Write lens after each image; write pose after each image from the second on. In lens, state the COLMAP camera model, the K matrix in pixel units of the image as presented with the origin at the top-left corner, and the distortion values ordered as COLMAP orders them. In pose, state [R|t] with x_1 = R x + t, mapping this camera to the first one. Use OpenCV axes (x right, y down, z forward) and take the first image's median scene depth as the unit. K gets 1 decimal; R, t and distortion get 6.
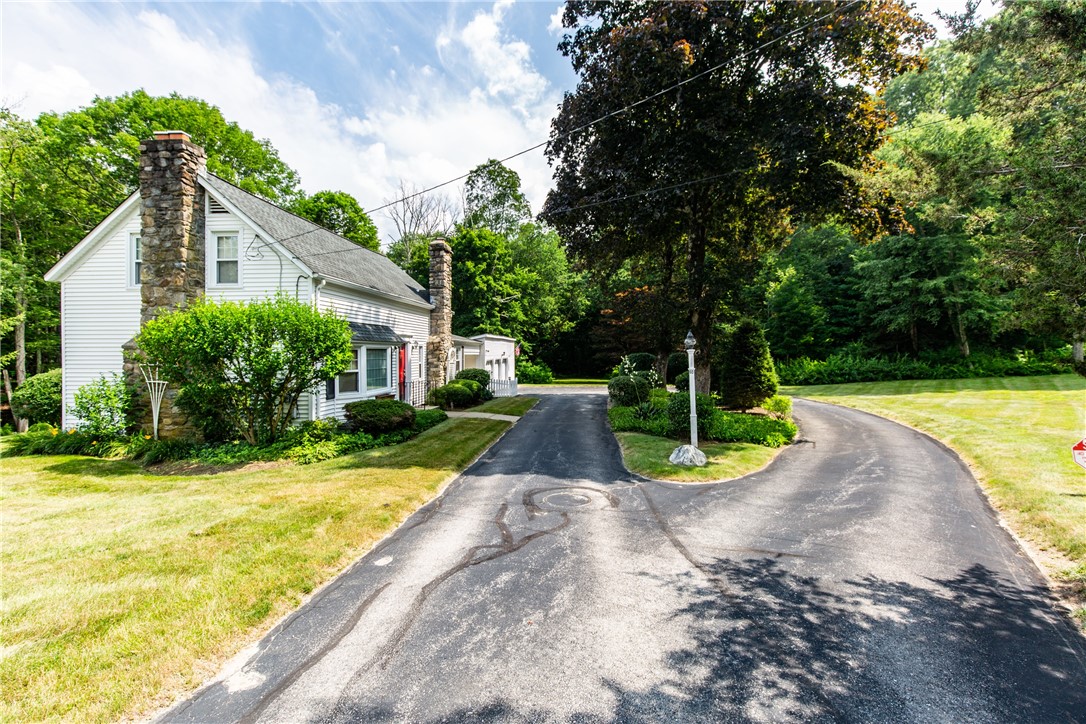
lens RADIAL K [[479.1, 0, 542.6], [0, 479.1, 357.3], [0, 0, 1]] dist [-0.003680, -0.000460]
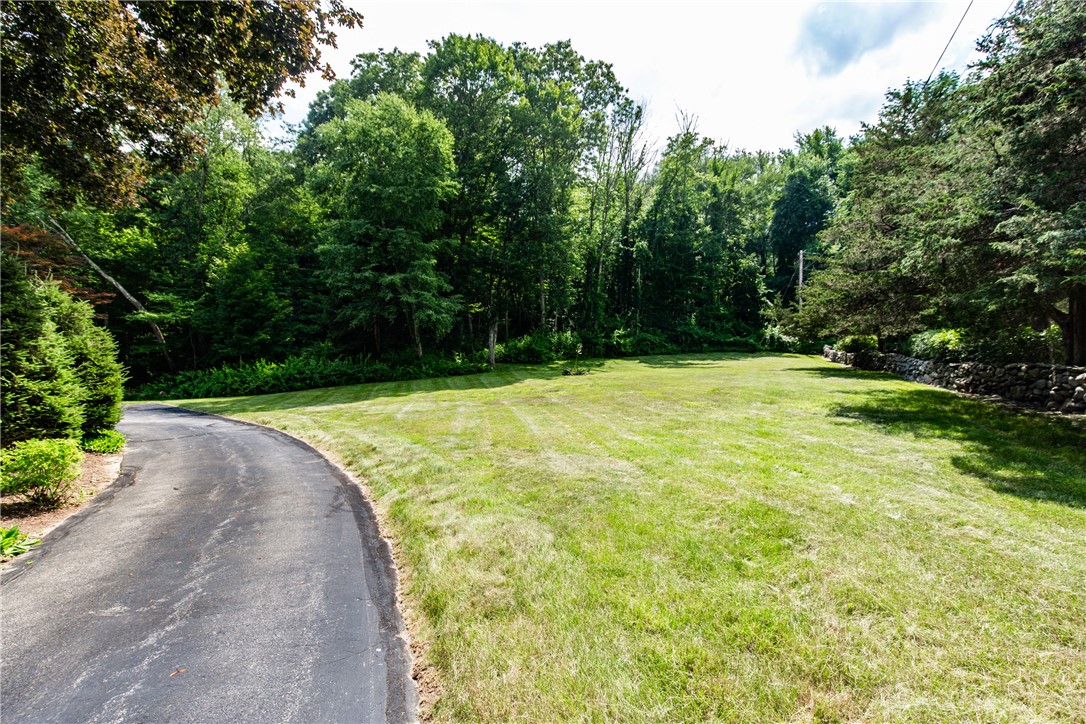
lens RADIAL K [[479.1, 0, 542.6], [0, 479.1, 357.3], [0, 0, 1]] dist [-0.003680, -0.000460]
pose [[0.561765, 0.005574, 0.827278, 0.195377], [0.004045, 0.999947, -0.009485, 0.008464], [-0.827287, 0.008674, 0.561713, 0.215977]]
